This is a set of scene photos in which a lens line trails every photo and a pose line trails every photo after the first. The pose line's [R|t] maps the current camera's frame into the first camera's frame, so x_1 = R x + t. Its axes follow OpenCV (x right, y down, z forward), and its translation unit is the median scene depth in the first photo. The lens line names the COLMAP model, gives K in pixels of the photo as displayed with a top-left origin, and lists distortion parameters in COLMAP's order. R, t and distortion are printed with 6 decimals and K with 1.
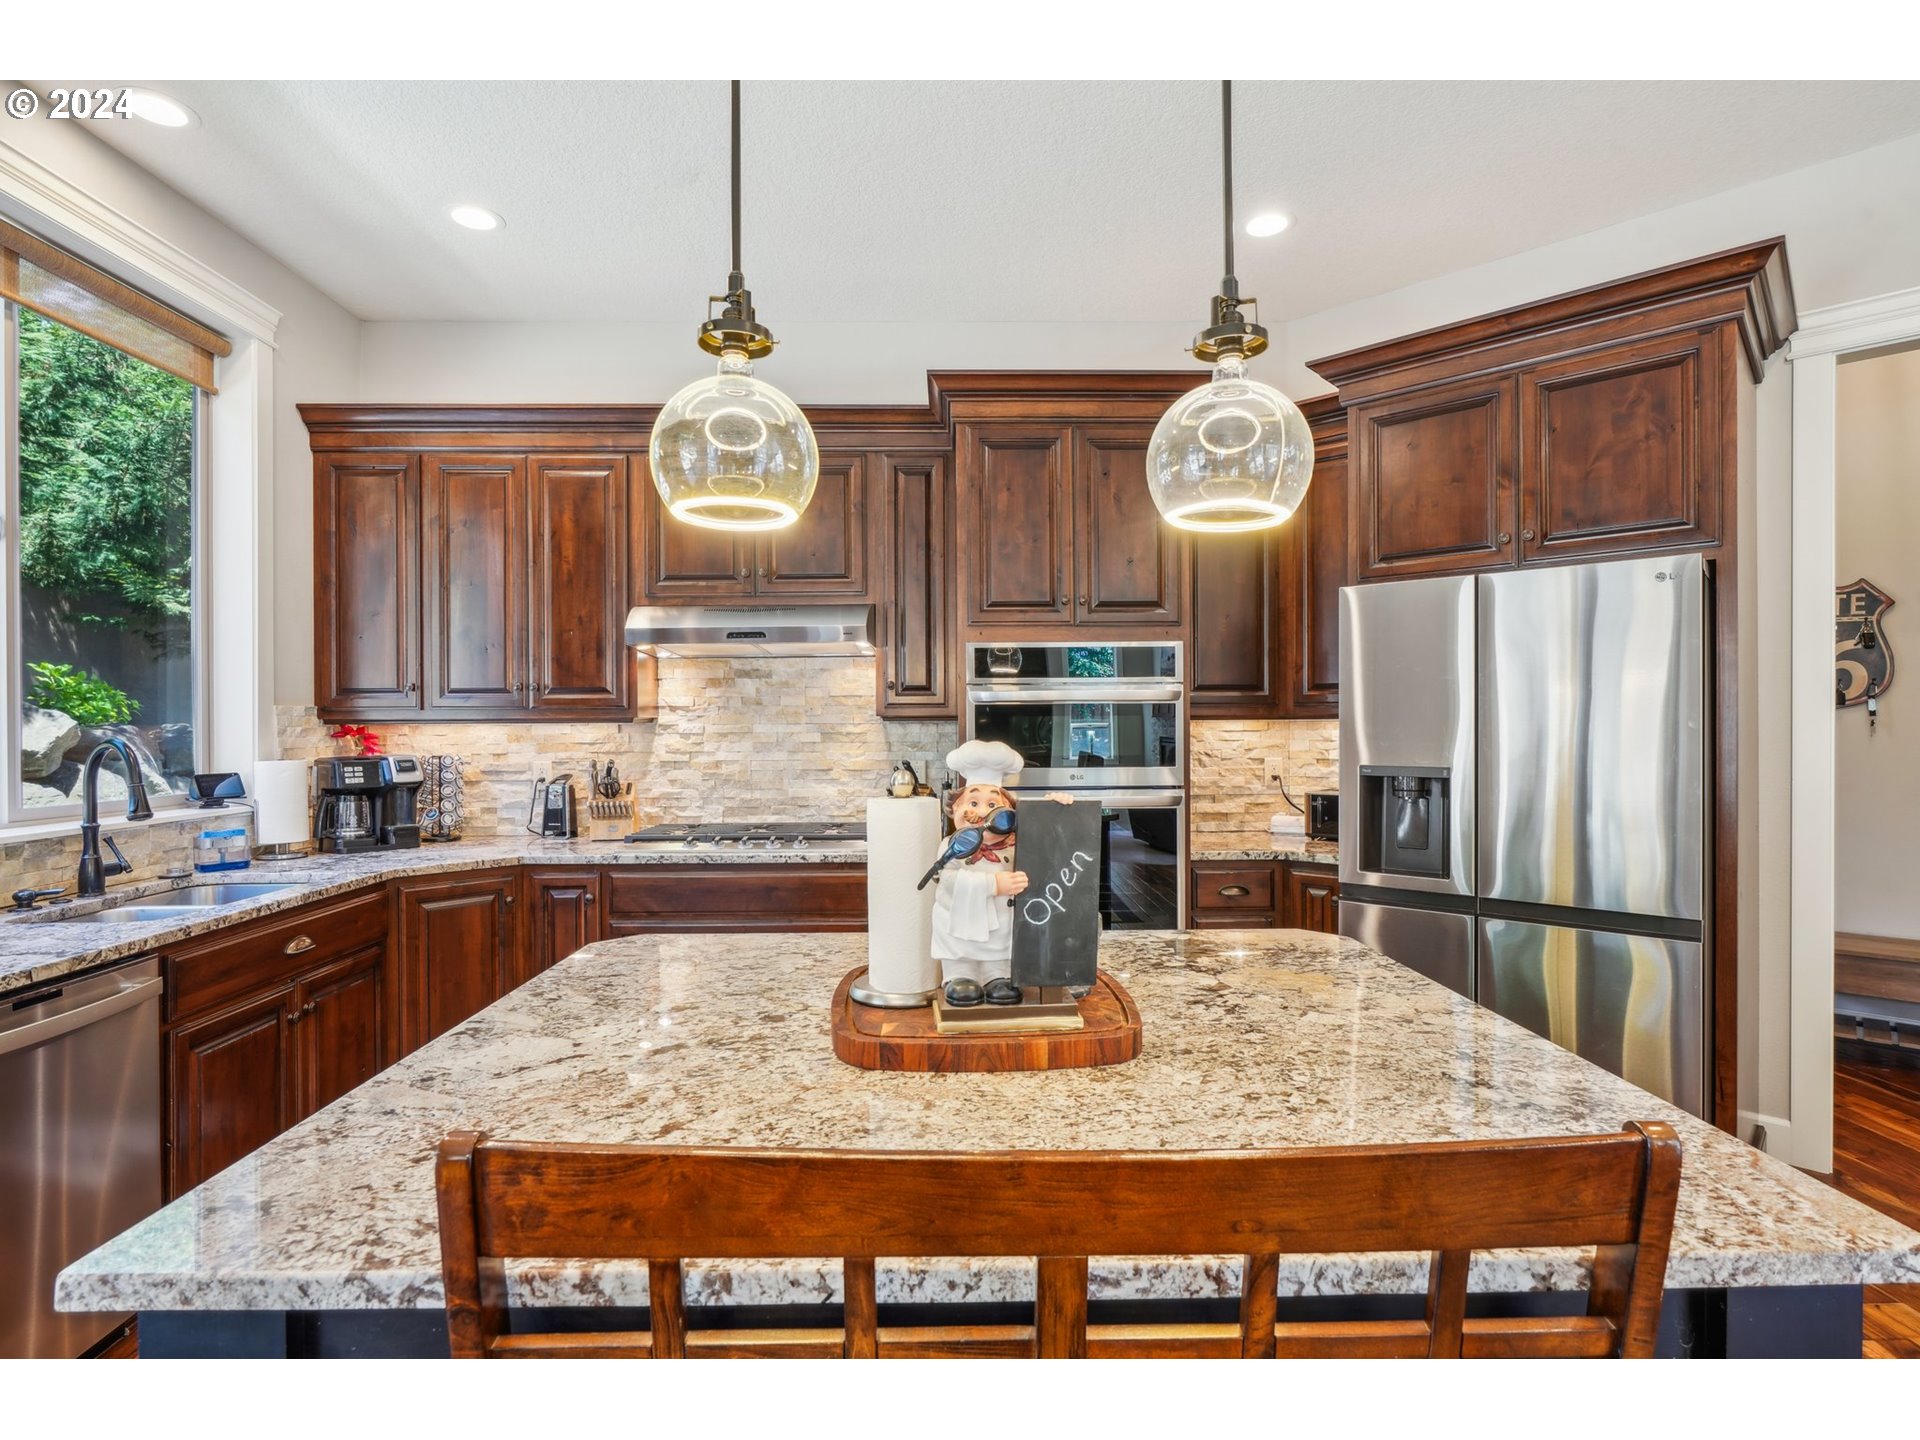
lens RADIAL K [[961.0, 0, 940.0], [0, 961.0, 724.0], [0, 0, 1]] dist [-0.005416, 0.000730]
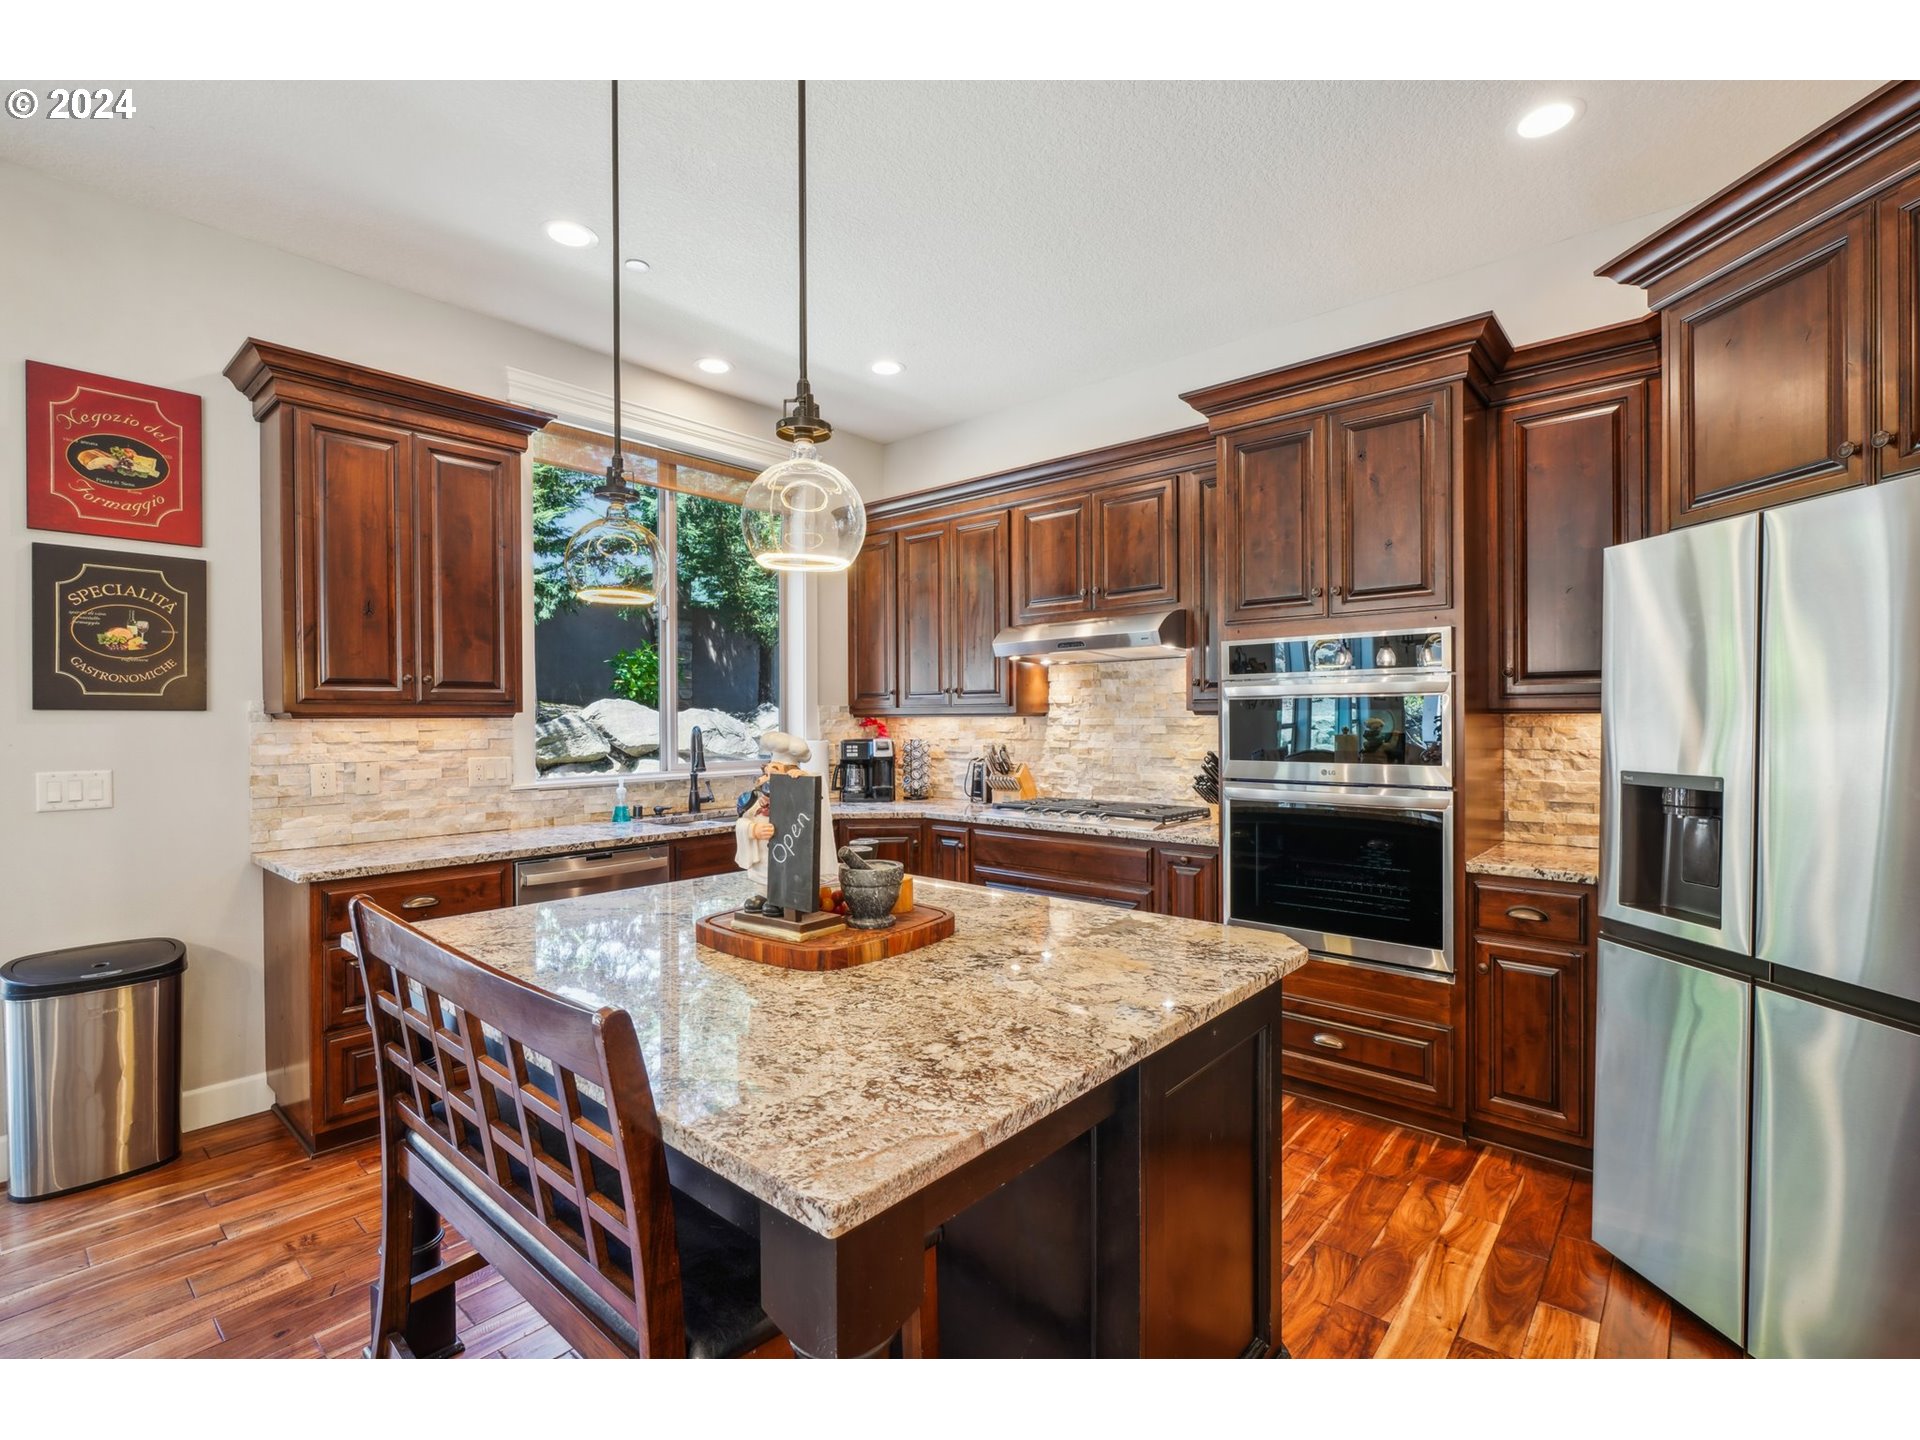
lens RADIAL K [[869.1, 0, 960.0], [0, 869.1, 720.0], [0, 0, 1]] dist [0.000104, 0.000149]
pose [[0.745742, 0.003003, -0.666228, 0.423776], [-0.000256, 0.999991, 0.004222, -0.001780], [0.666234, -0.002978, 0.745736, 0.085329]]
